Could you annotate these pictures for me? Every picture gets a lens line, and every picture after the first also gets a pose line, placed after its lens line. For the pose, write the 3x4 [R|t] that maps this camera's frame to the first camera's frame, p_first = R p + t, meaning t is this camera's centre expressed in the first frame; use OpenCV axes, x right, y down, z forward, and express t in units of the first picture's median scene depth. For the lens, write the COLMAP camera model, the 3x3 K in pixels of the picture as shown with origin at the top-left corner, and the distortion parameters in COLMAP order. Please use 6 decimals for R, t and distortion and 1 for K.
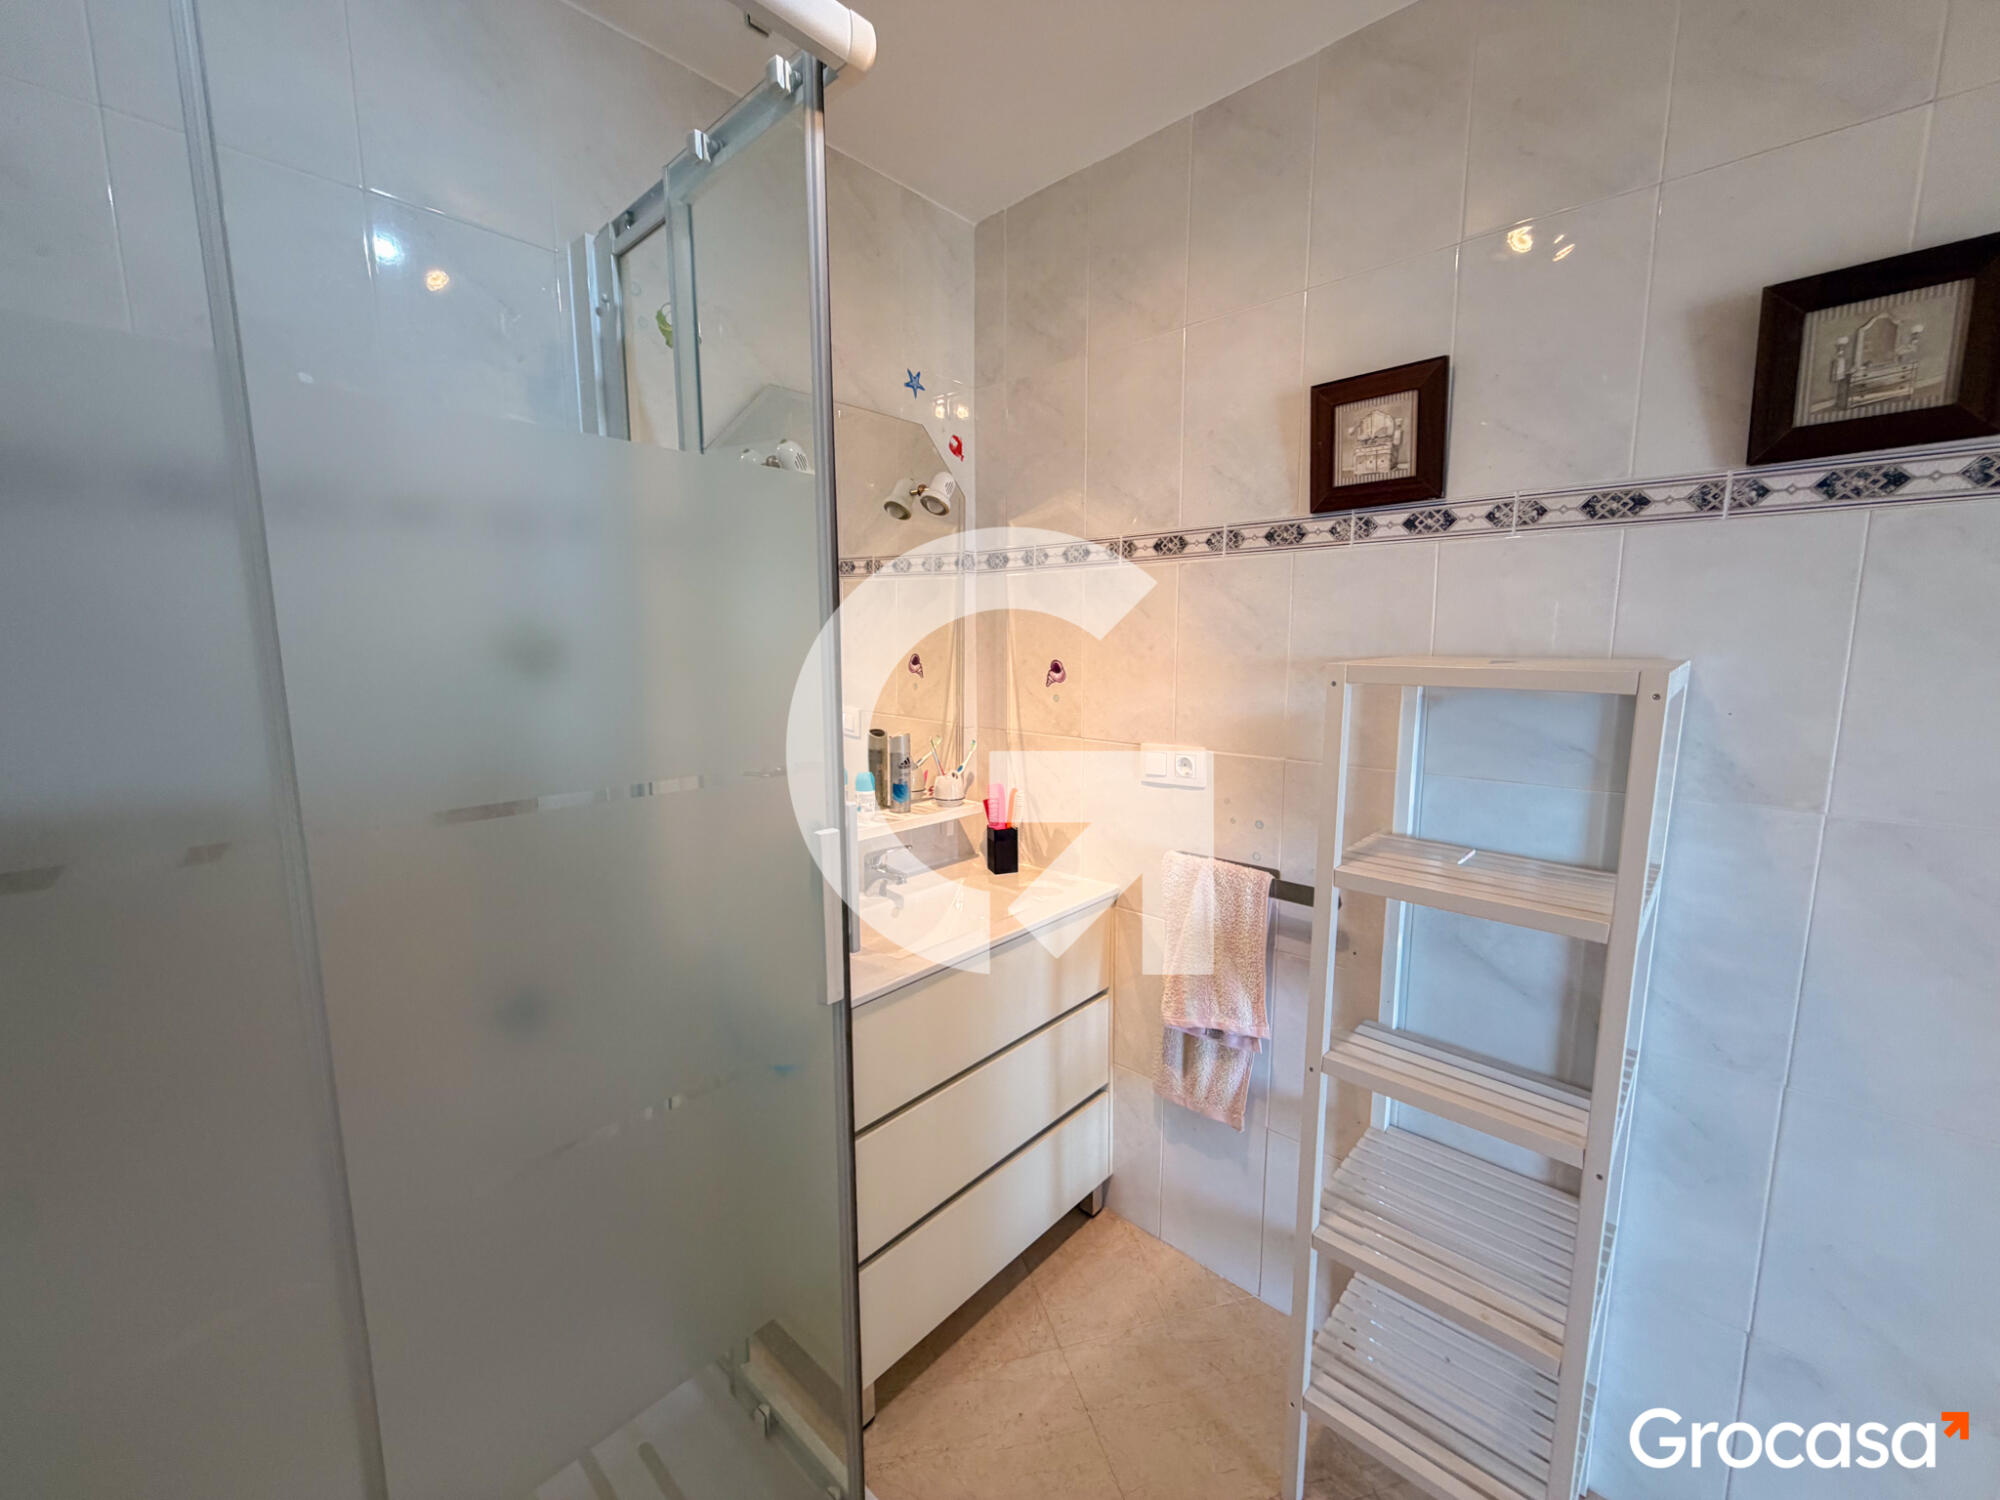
lens RADIAL K [[795.5, 0, 994.7], [0, 795.5, 750.7], [0, 0, 1]] dist [0.000551, 0.000005]
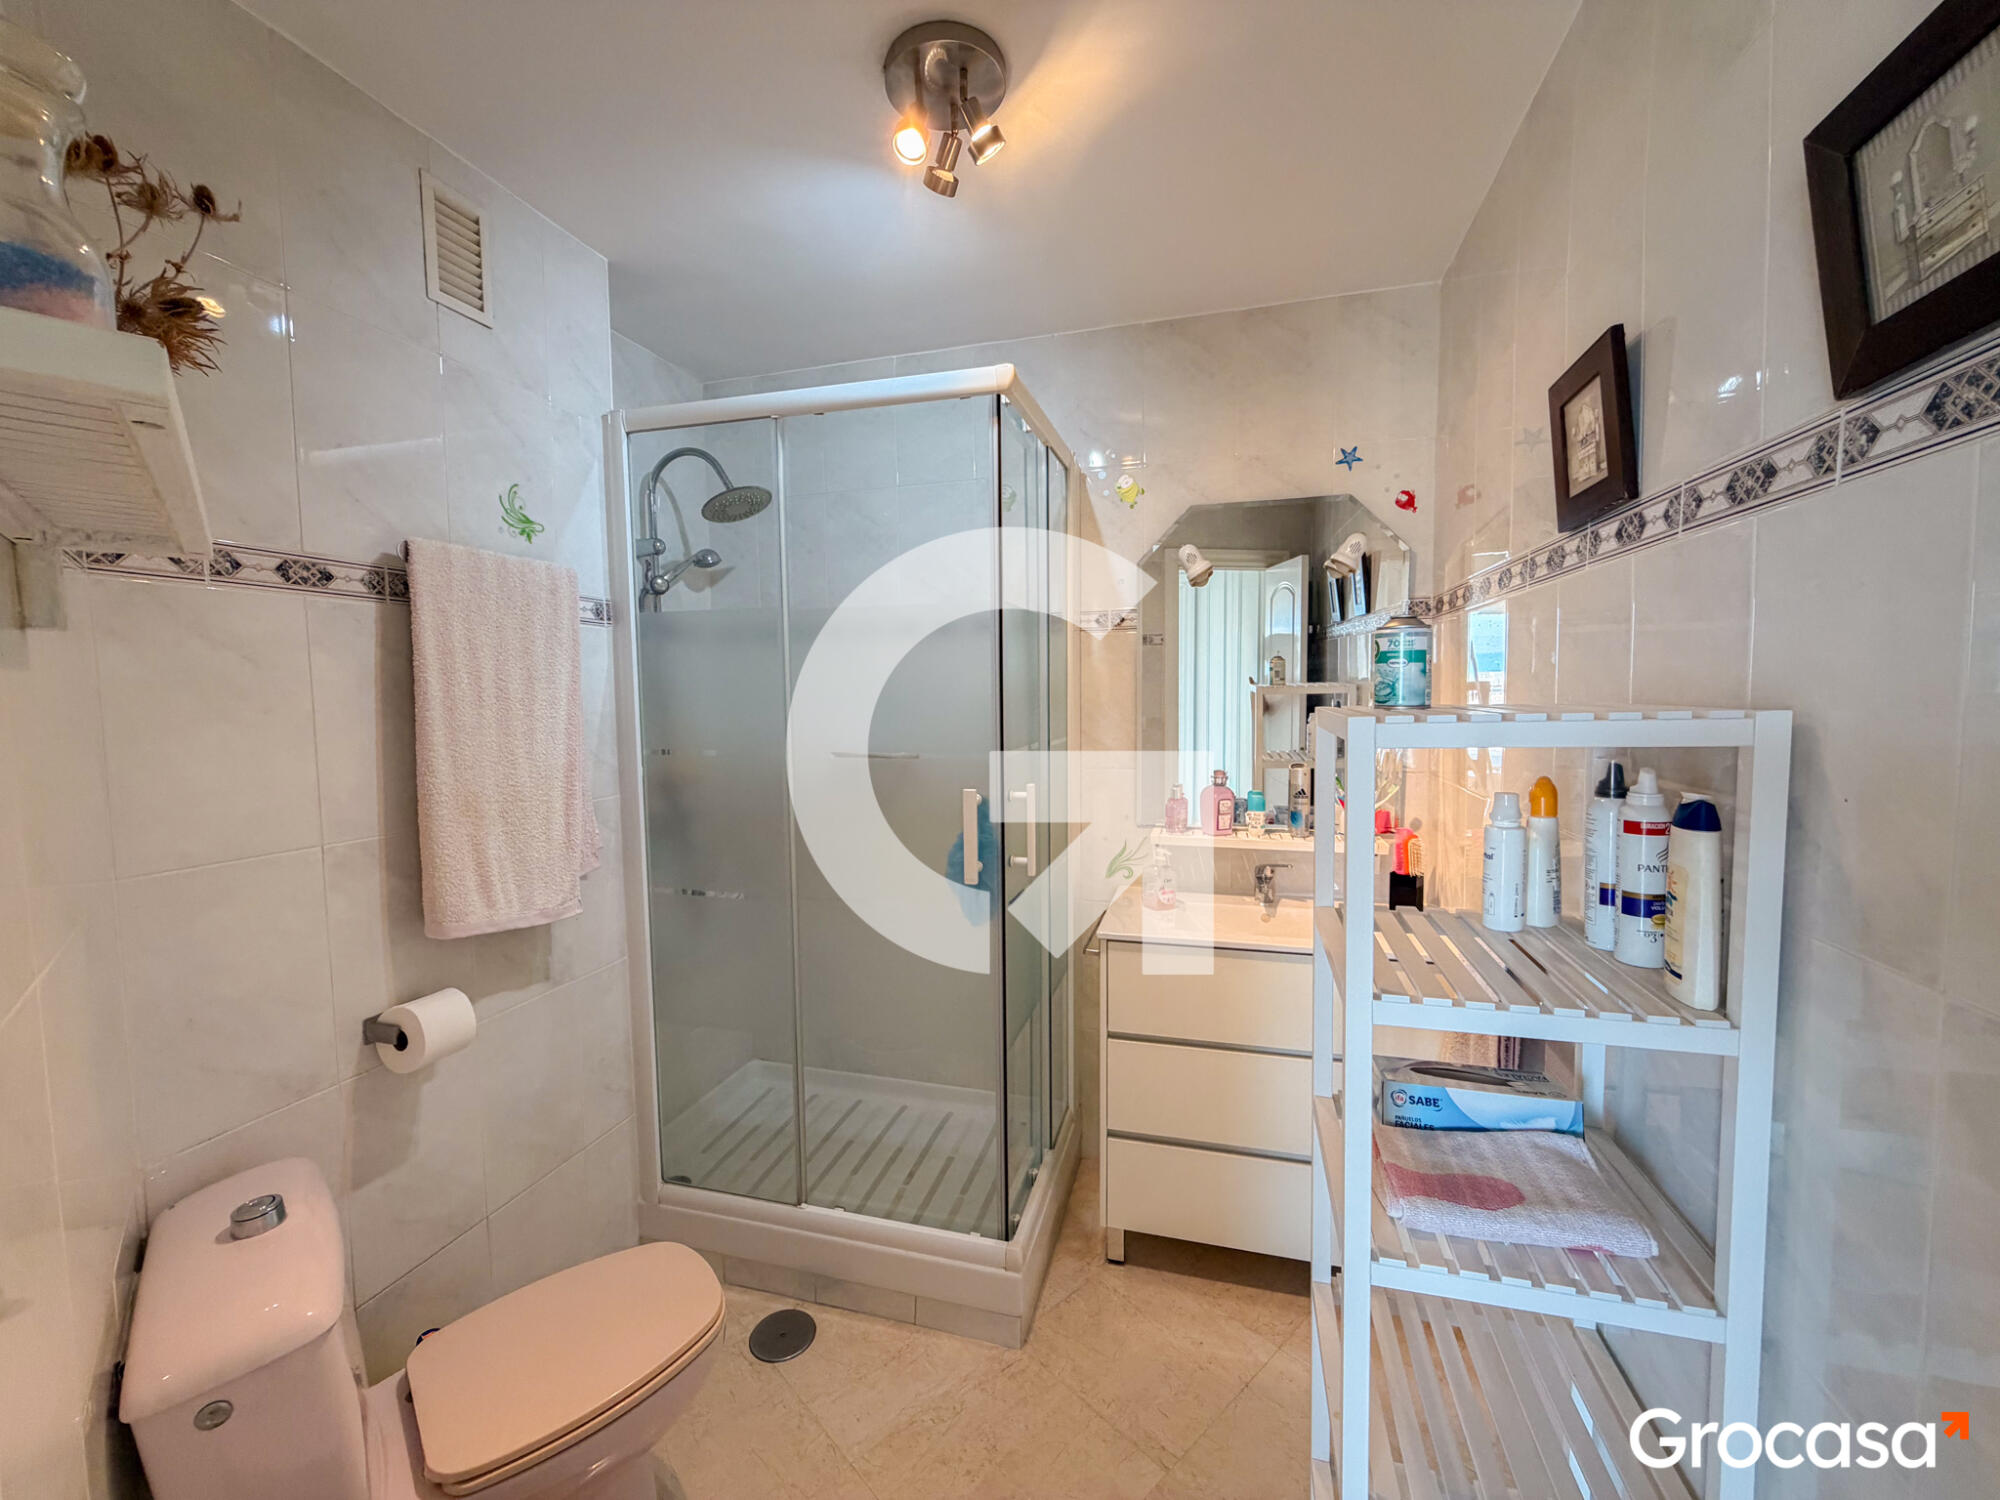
lens RADIAL K [[795.5, 0, 994.7], [0, 795.5, 750.7], [0, 0, 1]] dist [0.000551, 0.000005]
pose [[0.445100, 0.061478, -0.893368, 1.200397], [-0.111756, 0.993655, 0.012699, -0.019348], [0.888480, 0.094187, 0.449146, 0.157112]]
